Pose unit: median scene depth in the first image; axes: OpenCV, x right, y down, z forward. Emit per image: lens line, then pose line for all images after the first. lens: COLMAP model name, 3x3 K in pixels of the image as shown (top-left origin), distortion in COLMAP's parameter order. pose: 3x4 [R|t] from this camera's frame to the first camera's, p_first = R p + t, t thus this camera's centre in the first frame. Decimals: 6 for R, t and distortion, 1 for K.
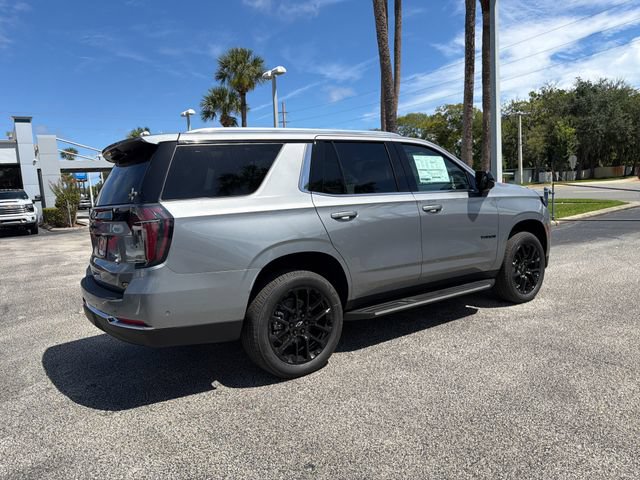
lens RADIAL K [[454.3, 0, 316.2], [0, 454.3, 236.3], [0, 0, 1]] dist [0.035772, -0.043856]
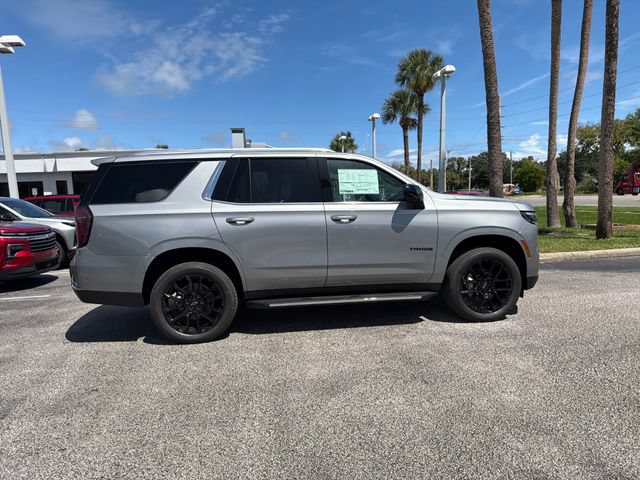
lens RADIAL K [[454.3, 0, 316.3], [0, 454.3, 240.3], [0, 0, 1]] dist [0.035772, -0.043856]
pose [[0.893646, 0.068237, -0.443554, 0.661135], [-0.063557, 0.997654, 0.025429, -0.031270], [0.444249, 0.005467, 0.895887, -0.000295]]
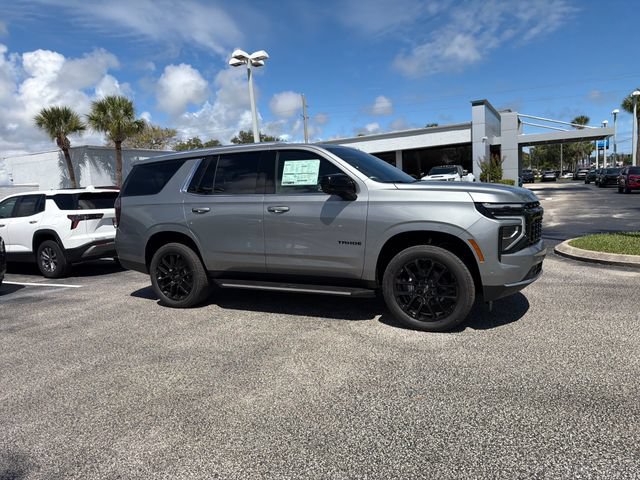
lens RADIAL K [[454.3, 0, 316.5], [0, 454.3, 241.5], [0, 0, 1]] dist [0.035772, -0.043856]
pose [[0.476872, 0.133194, -0.868822, 1.252468], [-0.062597, 0.991089, 0.117581, -0.116956], [0.876741, -0.001685, 0.480960, 0.525265]]
